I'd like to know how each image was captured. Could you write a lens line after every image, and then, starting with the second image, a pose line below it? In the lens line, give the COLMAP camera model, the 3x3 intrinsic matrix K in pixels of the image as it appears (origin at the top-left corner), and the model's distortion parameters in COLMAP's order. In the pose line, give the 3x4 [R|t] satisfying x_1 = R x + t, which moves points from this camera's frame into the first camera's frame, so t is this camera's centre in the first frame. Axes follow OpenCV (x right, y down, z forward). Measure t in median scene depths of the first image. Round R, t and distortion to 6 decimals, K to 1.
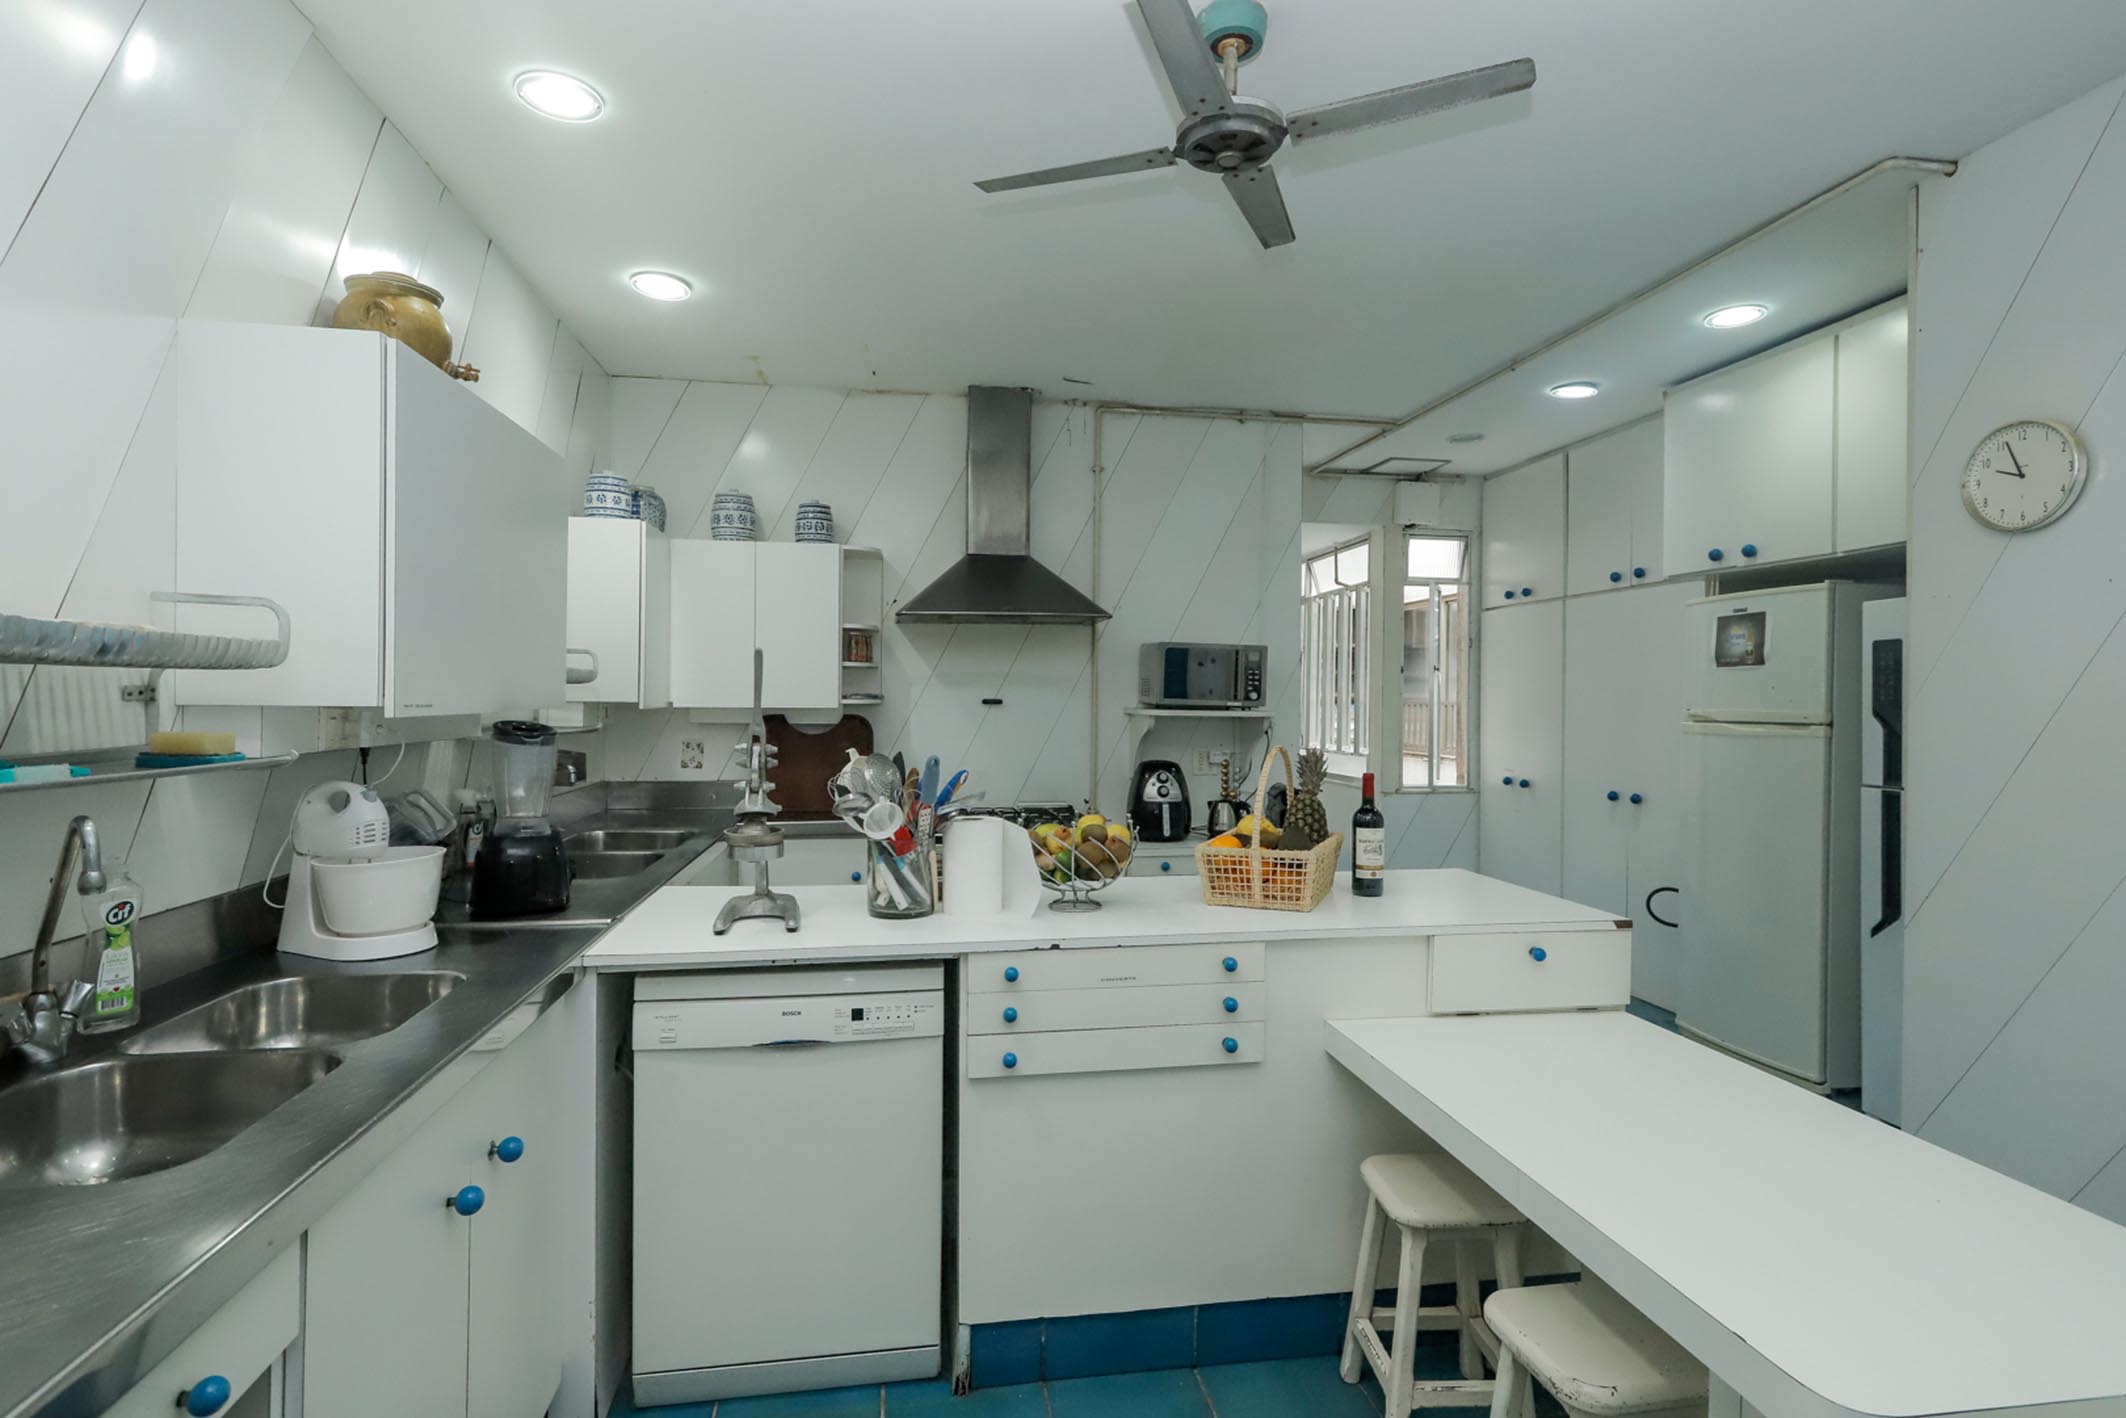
lens RADIAL K [[1063.6, 0, 1063.0], [0, 1063.6, 709.0], [0, 0, 1]] dist [0.002275, 0.000747]
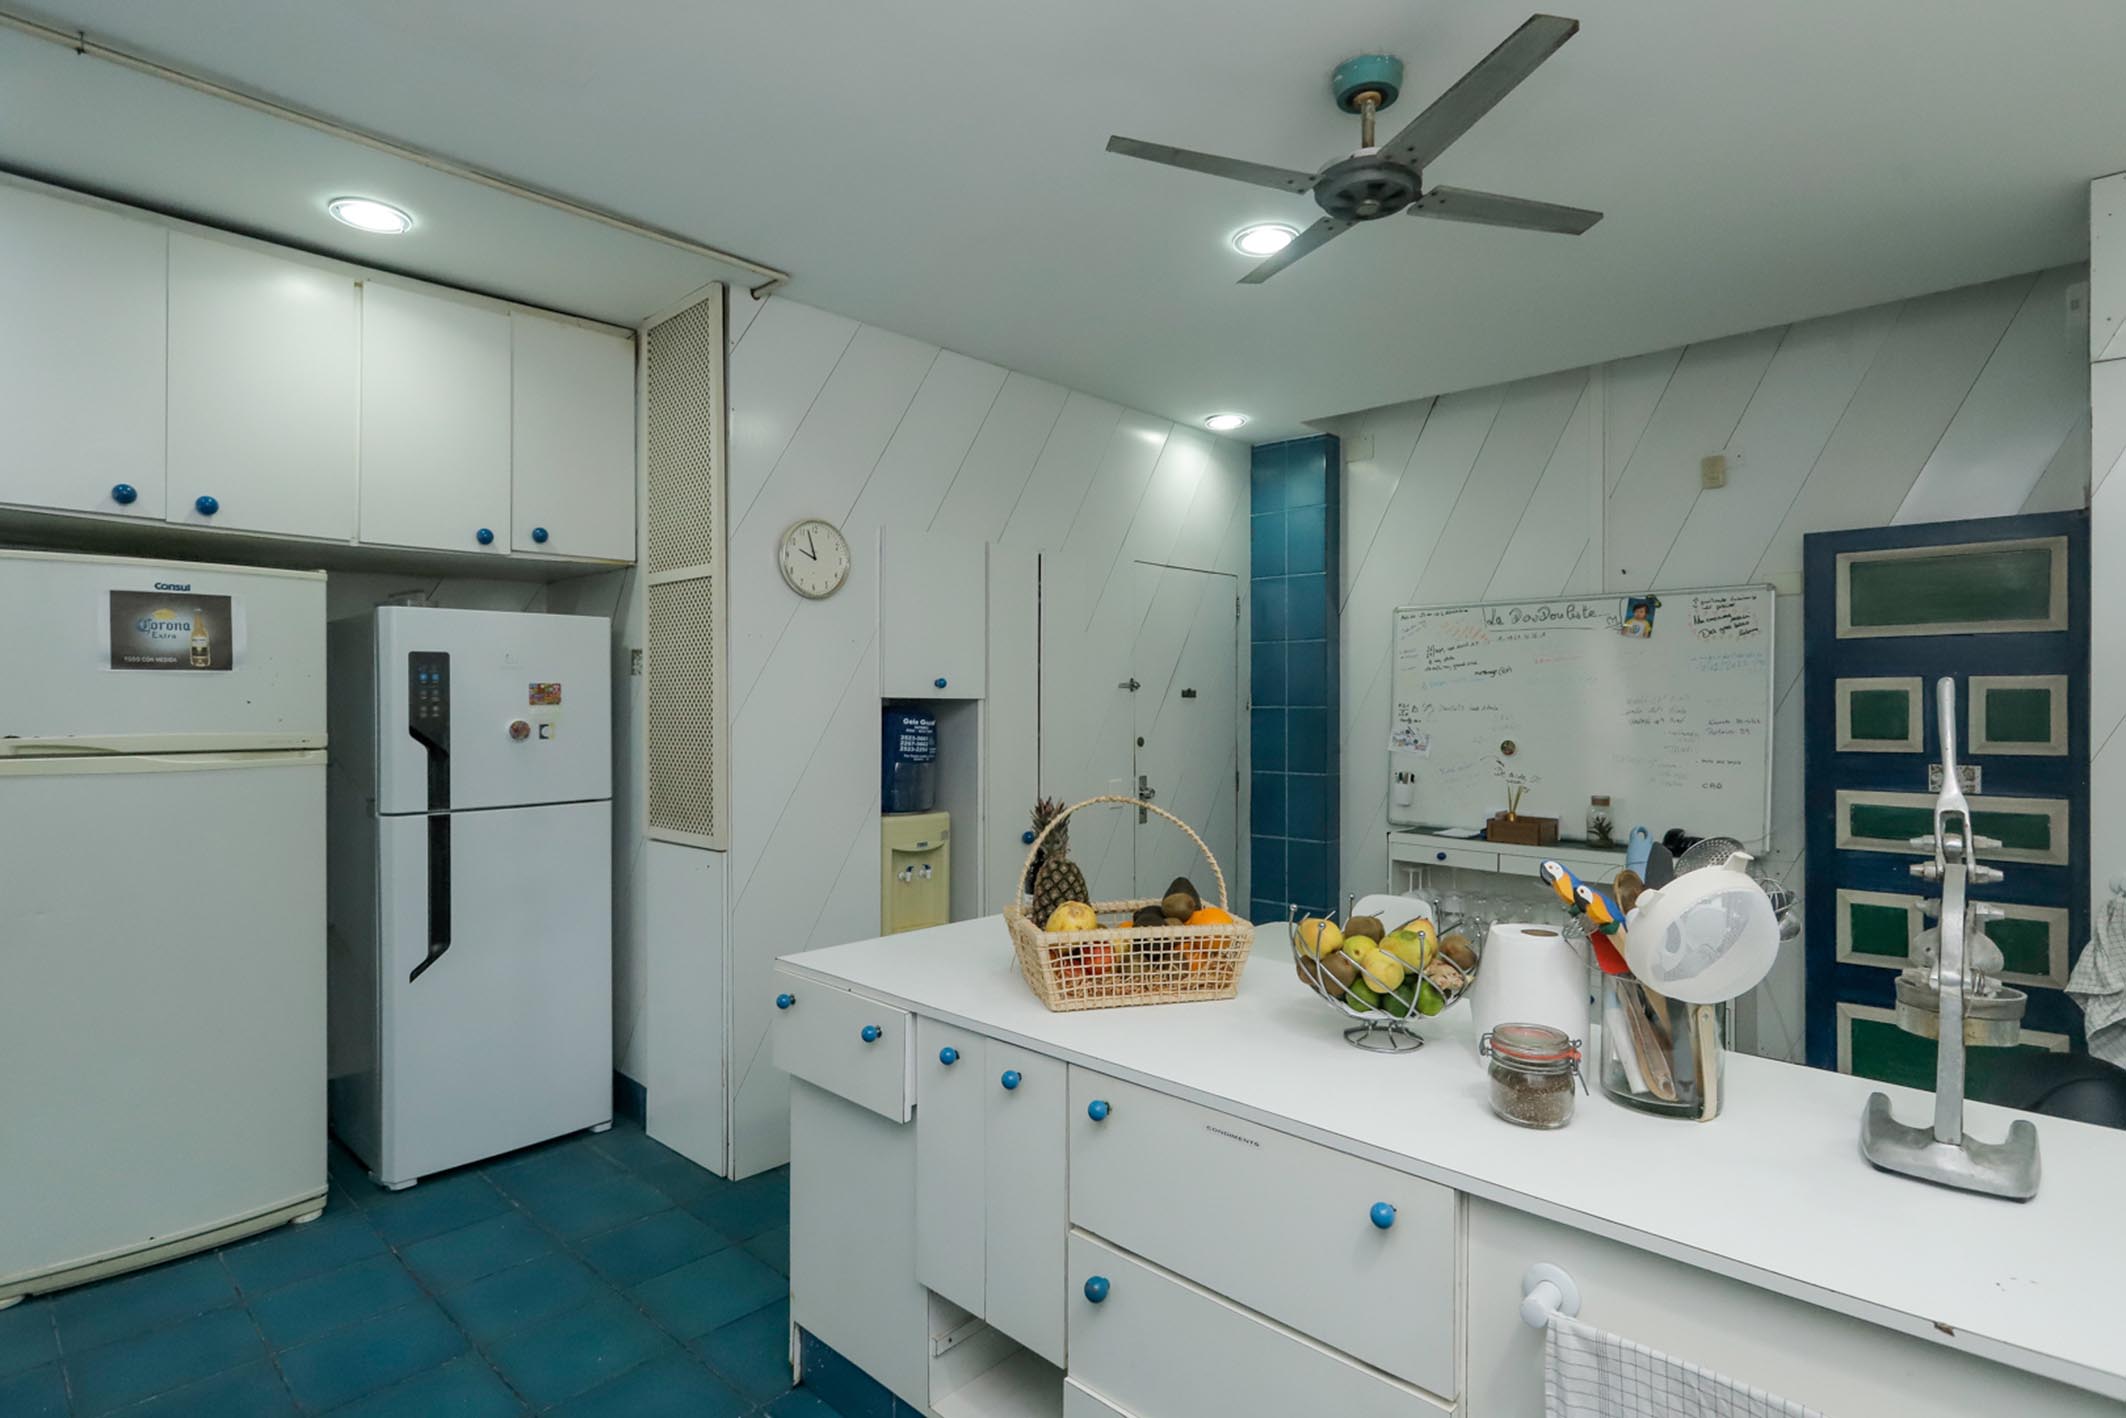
lens RADIAL K [[1063.6, 0, 1063.0], [0, 1063.6, 709.0], [0, 0, 1]] dist [0.002275, 0.000747]
pose [[-0.616225, -0.017491, 0.787376, -0.272998], [-0.002914, 0.999797, 0.019930, -0.033622], [-0.787565, 0.009987, -0.616151, 1.074445]]
